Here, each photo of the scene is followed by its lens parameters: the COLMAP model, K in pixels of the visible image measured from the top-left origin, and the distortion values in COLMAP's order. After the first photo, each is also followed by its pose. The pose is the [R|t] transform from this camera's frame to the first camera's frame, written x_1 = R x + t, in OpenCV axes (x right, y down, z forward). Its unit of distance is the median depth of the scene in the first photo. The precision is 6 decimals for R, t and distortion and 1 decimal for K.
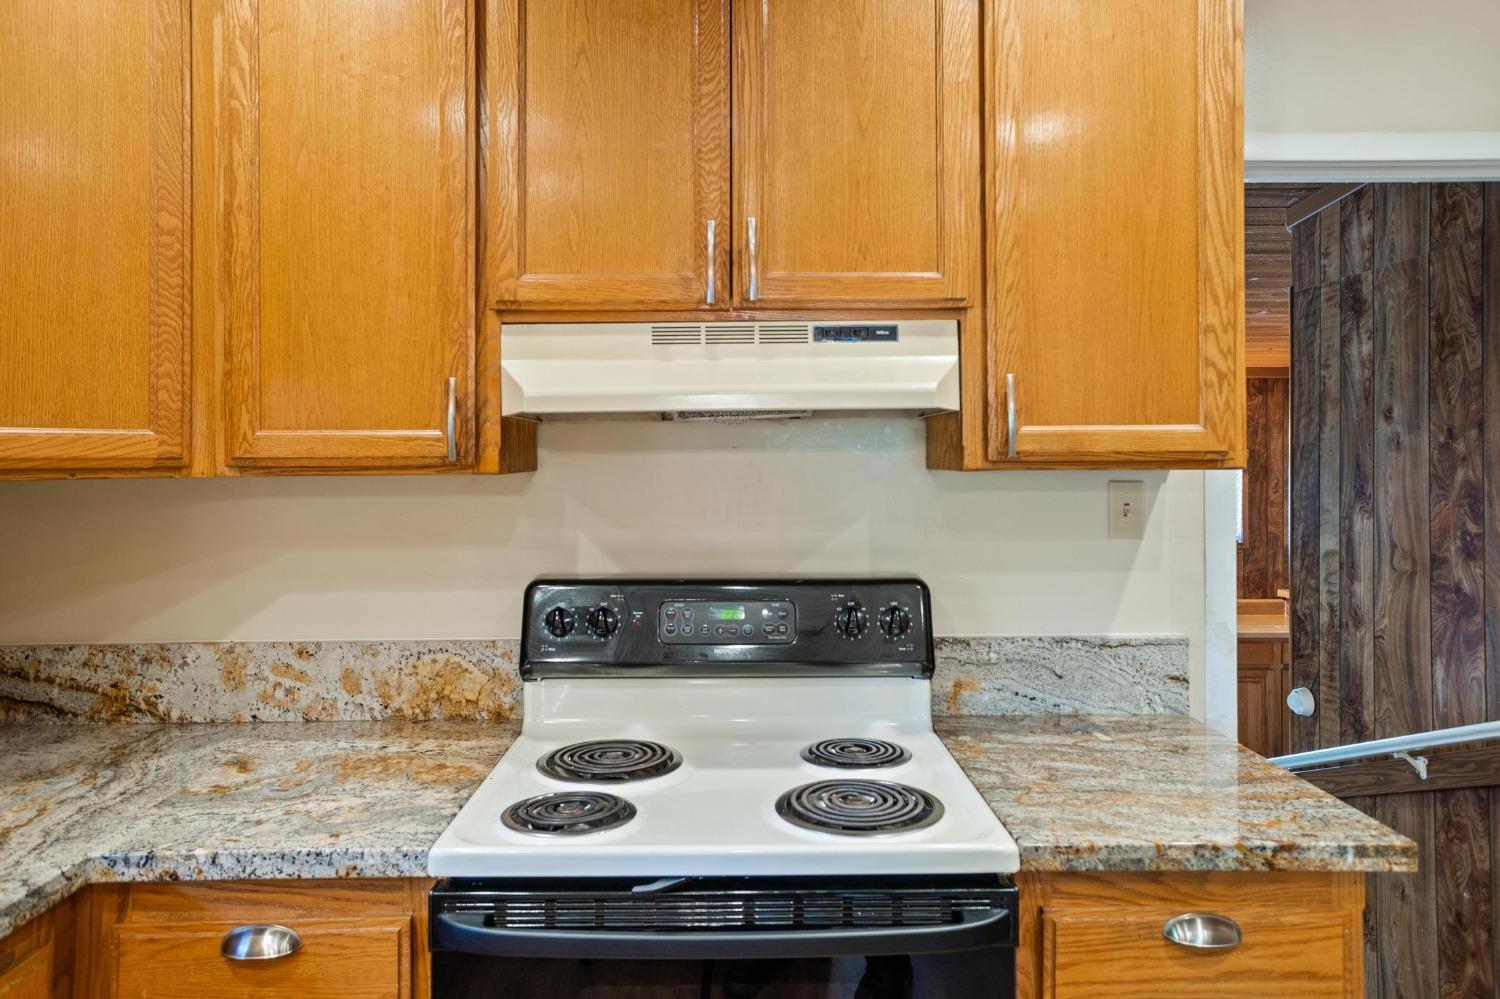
lens RADIAL K [[997.6, 0, 745.6], [0, 997.6, 444.0], [0, 0, 1]] dist [-0.017268, 0.023462]
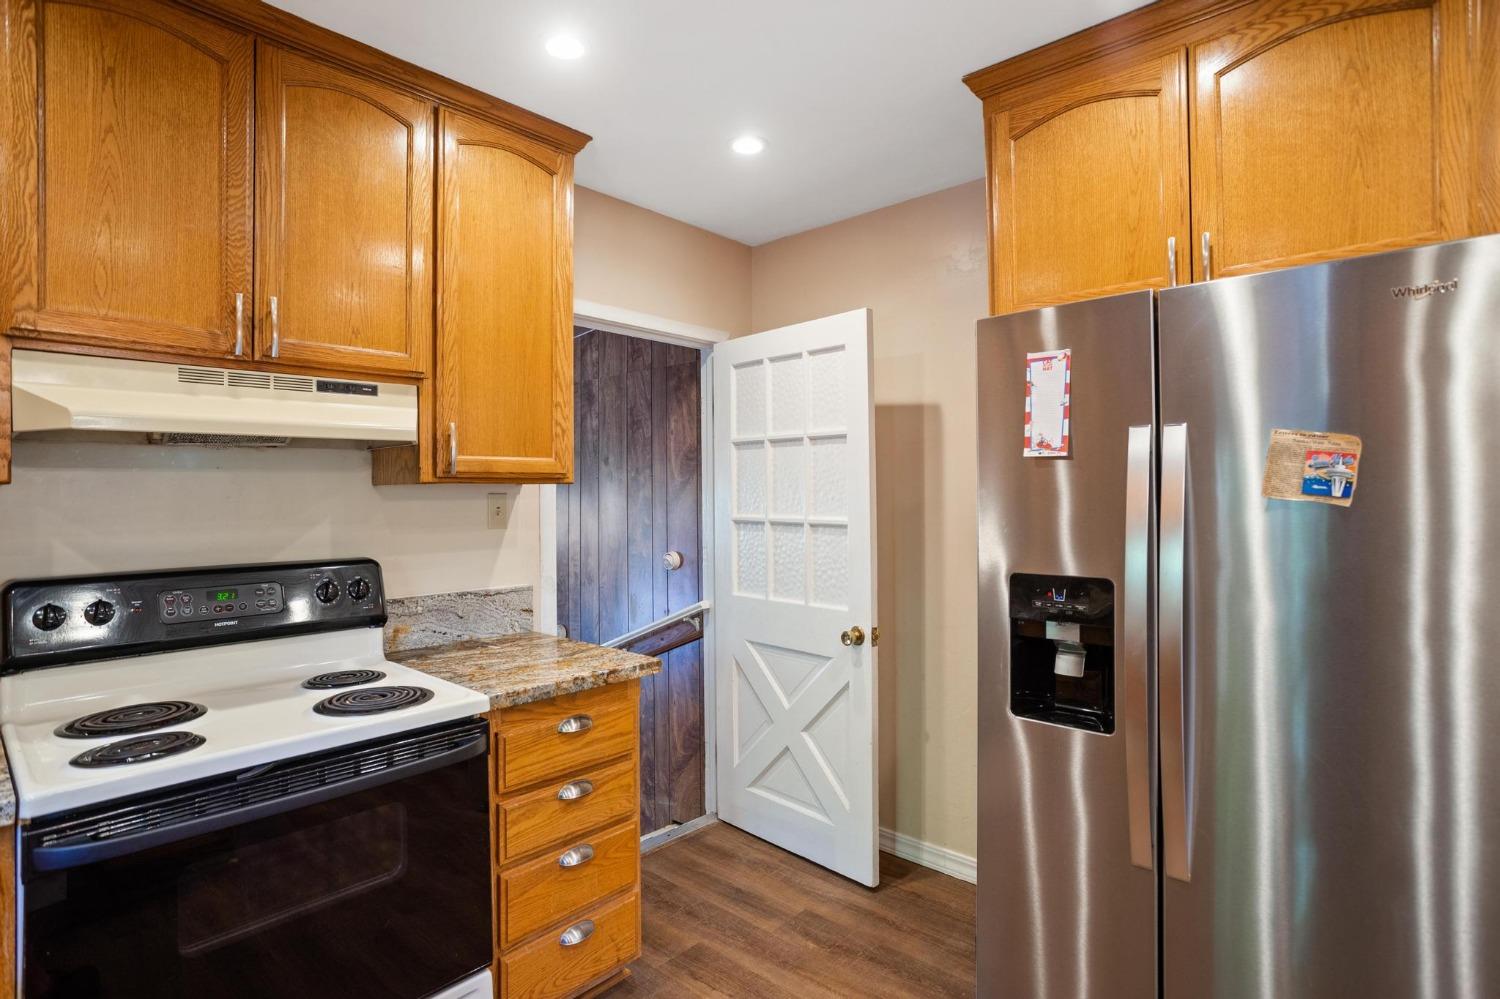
lens RADIAL K [[735.7, 0, 746.8], [0, 735.7, 484.5], [0, 0, 1]] dist [-0.056601, 0.024641]
pose [[0.680733, 0.005076, 0.732514, -0.266173], [-0.001889, 0.999985, -0.005173, 0.033758], [-0.732530, 0.002137, 0.680732, -0.141858]]
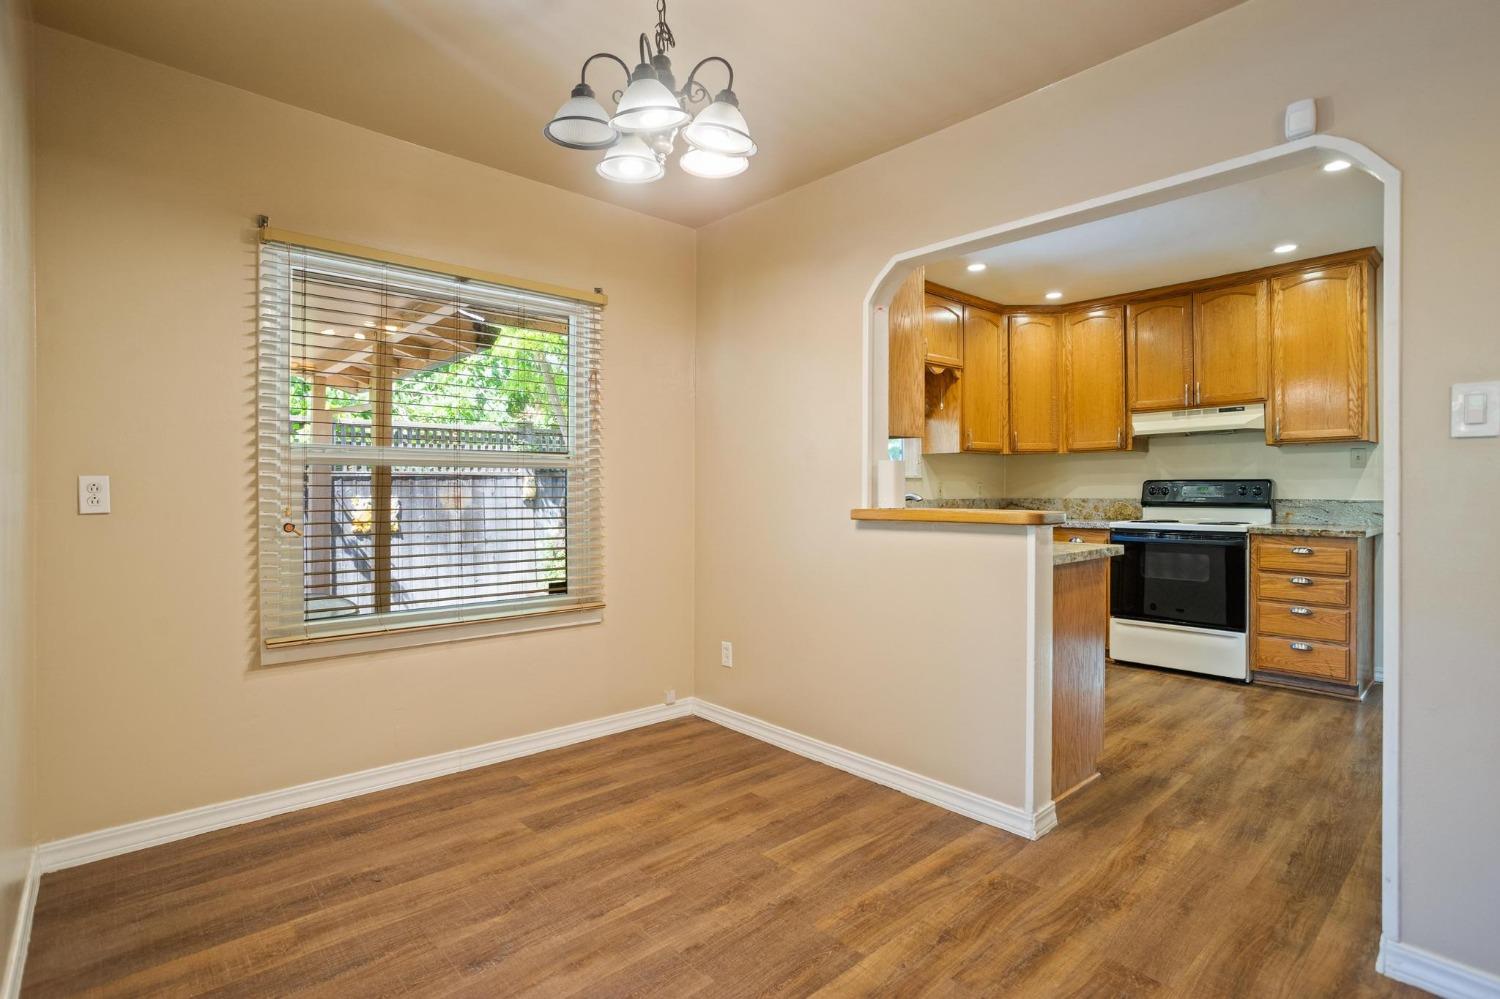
lens RADIAL K [[735.7, 0, 735.3], [0, 735.7, 489.4], [0, 0, 1]] dist [-0.056601, 0.024641]
pose [[0.661449, 0.001047, -0.749989, 0.911372], [0.009965, 0.999898, 0.010184, 0.144172], [0.749924, -0.014210, 0.661372, -2.201596]]
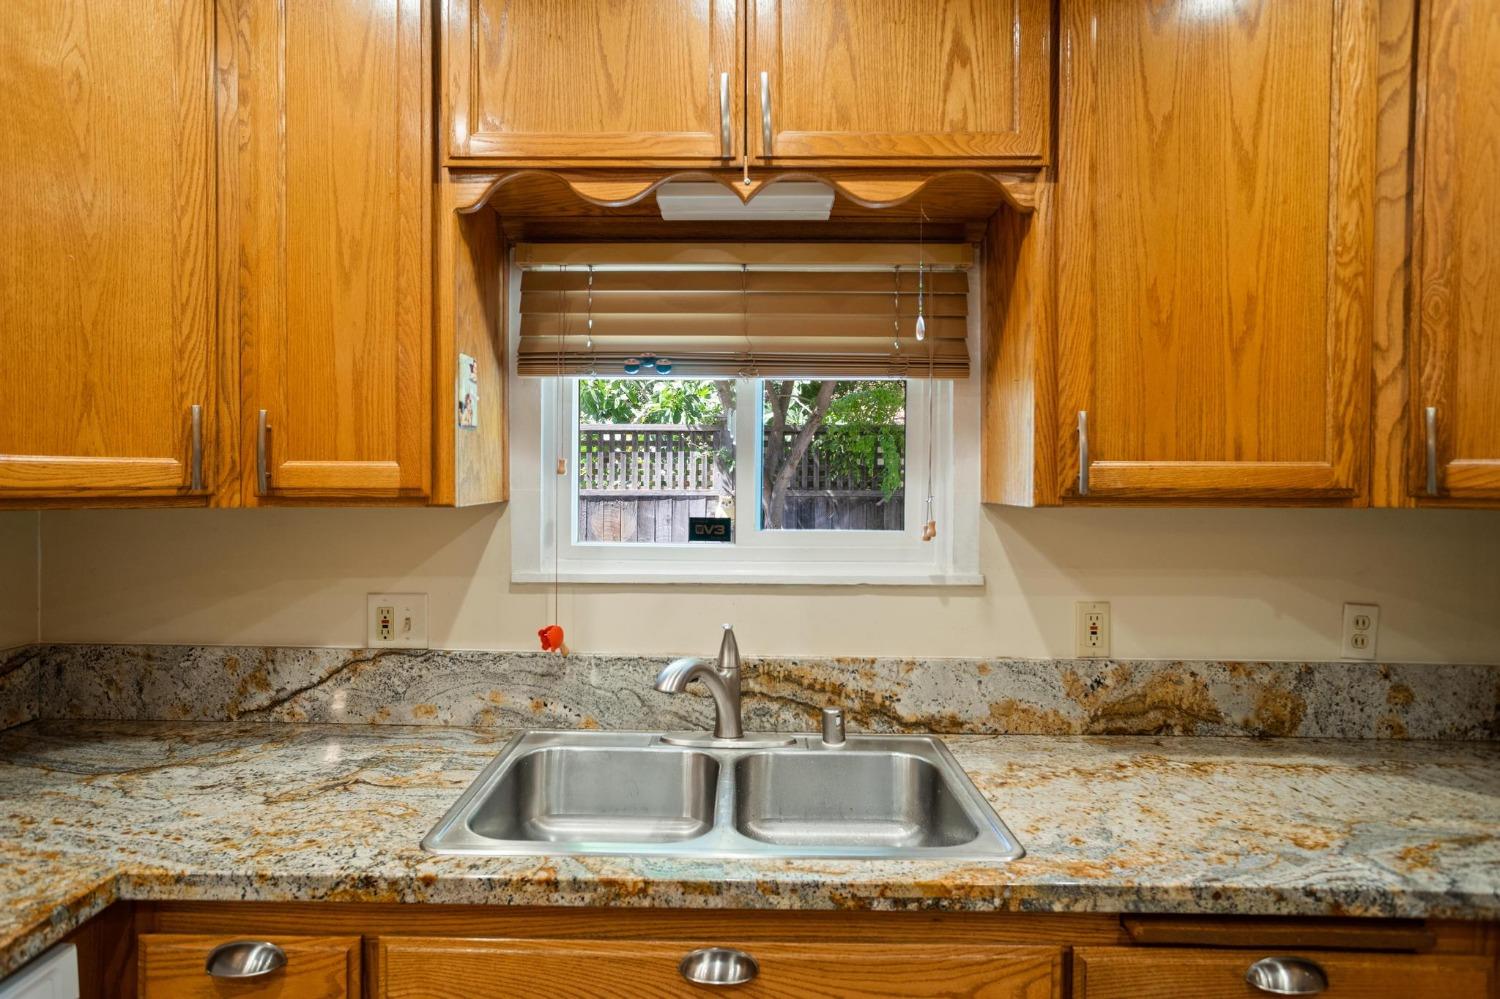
lens RADIAL K [[842.0, 0, 738.4], [0, 842.0, 489.5], [0, 0, 1]] dist [-0.029420, 0.021409]
pose [[-0.006537, 0.015382, -0.999860, 0.128888], [0.000479, 0.999882, 0.015379, 0.001025], [0.999979, -0.000379, -0.006544, 0.172039]]
